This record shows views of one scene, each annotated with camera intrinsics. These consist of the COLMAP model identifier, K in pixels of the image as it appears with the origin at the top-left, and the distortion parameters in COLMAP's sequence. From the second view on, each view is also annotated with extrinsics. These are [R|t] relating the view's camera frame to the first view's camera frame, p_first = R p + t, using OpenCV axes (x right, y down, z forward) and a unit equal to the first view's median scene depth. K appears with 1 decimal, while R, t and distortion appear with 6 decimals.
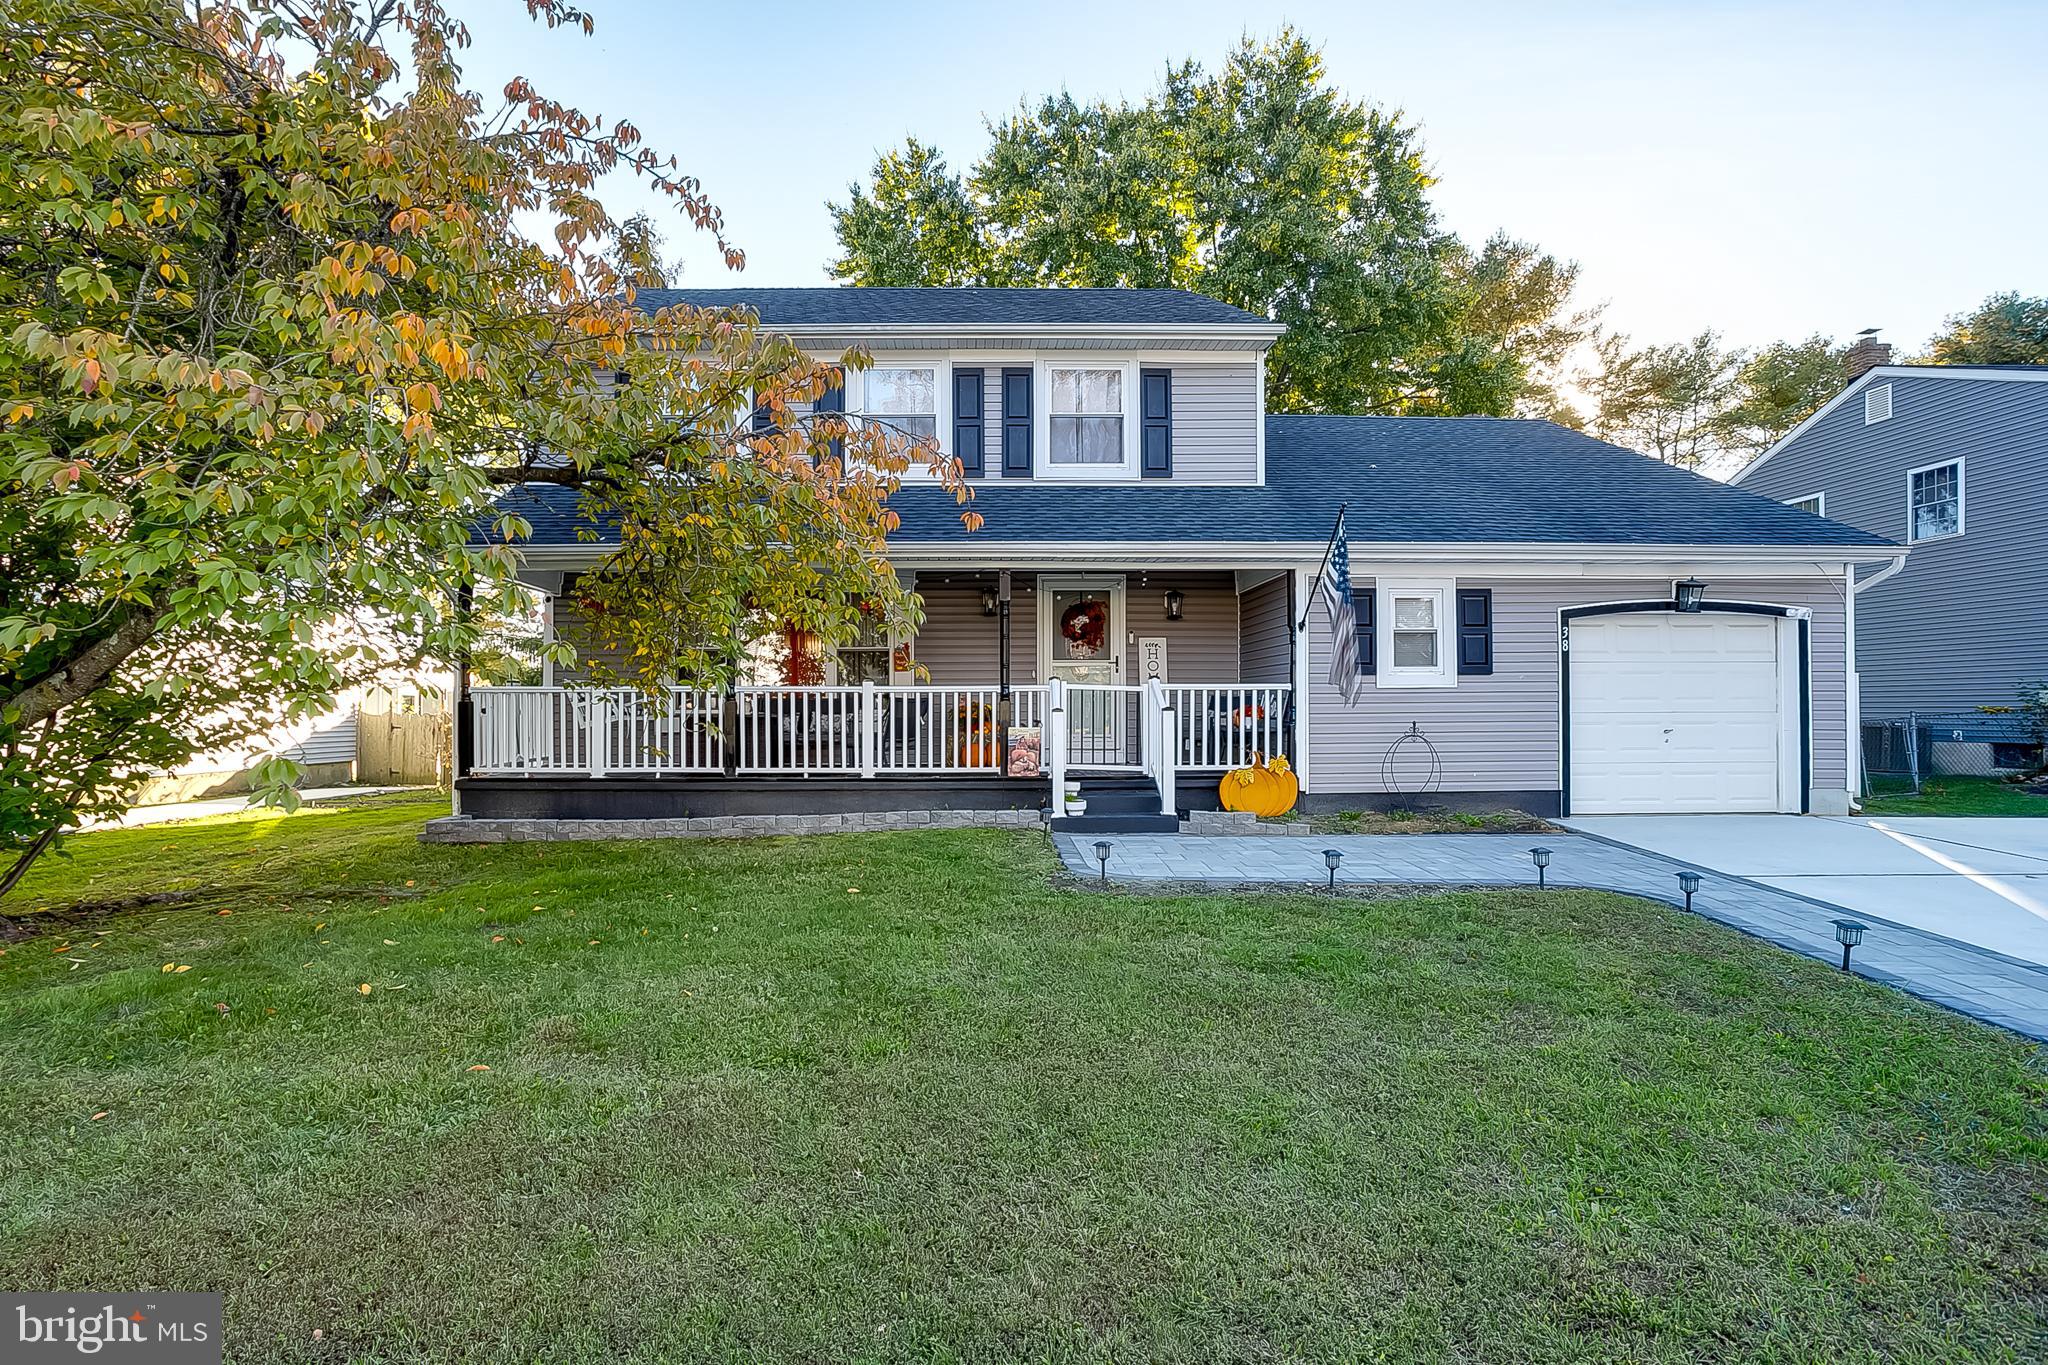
lens RADIAL K [[1021.4, 0, 1024.0], [0, 1021.4, 682.5], [0, 0, 1]] dist [-0.016441, 0.018018]
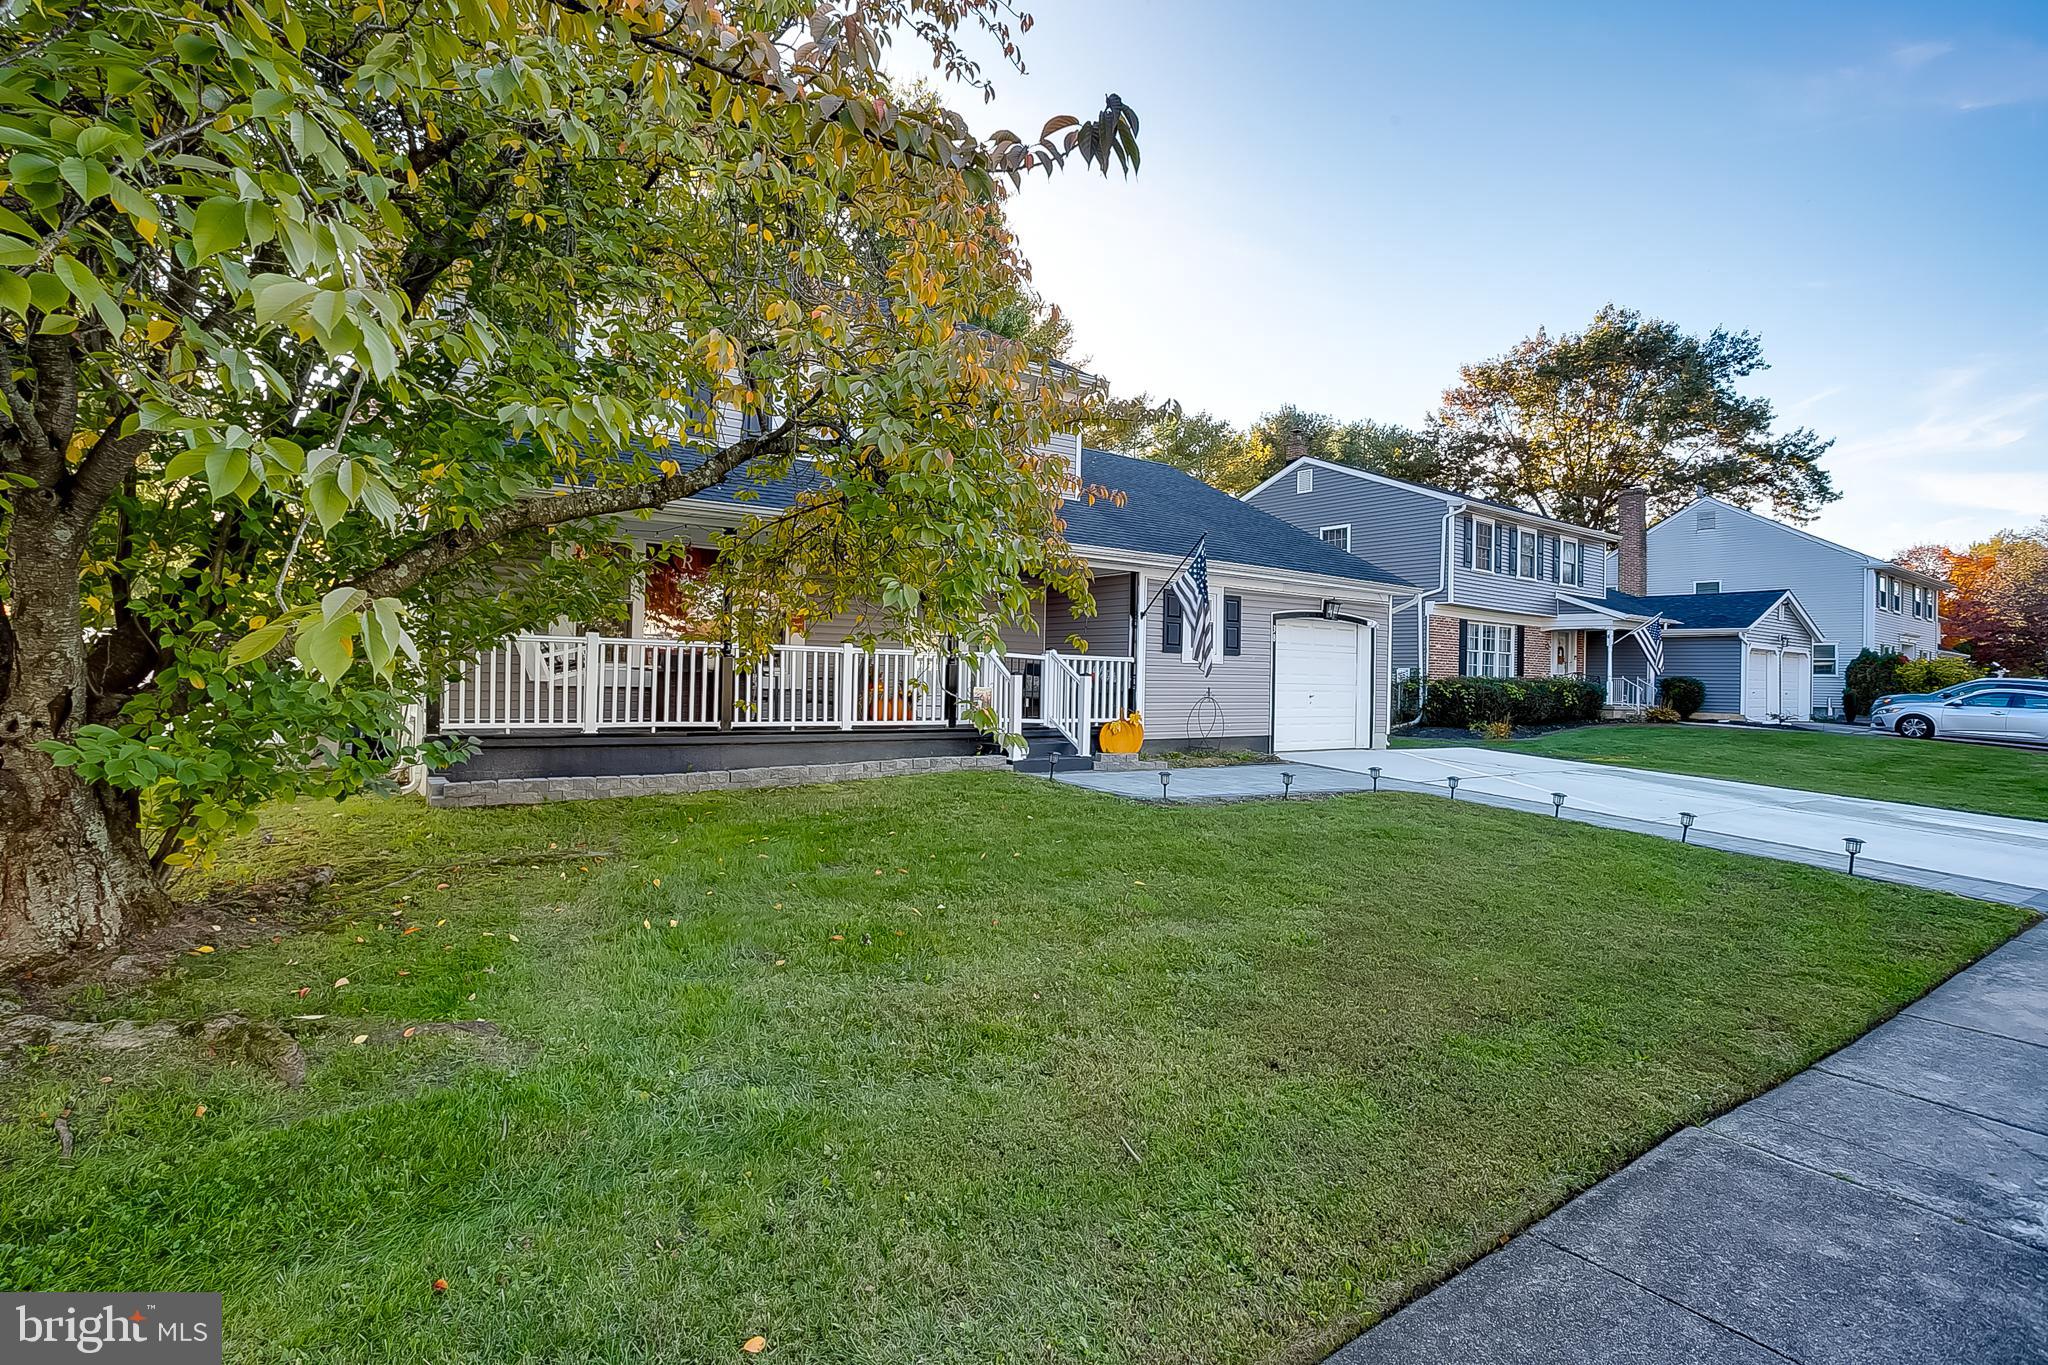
lens RADIAL K [[984.6, 0, 1026.9], [0, 984.6, 663.7], [0, 0, 1]] dist [0.001164, 0.000731]
pose [[0.828022, 0.029028, 0.559944, -0.583864], [-0.042986, 0.999006, 0.011776, 0.000132], [-0.559045, -0.033821, 0.828447, 0.008460]]
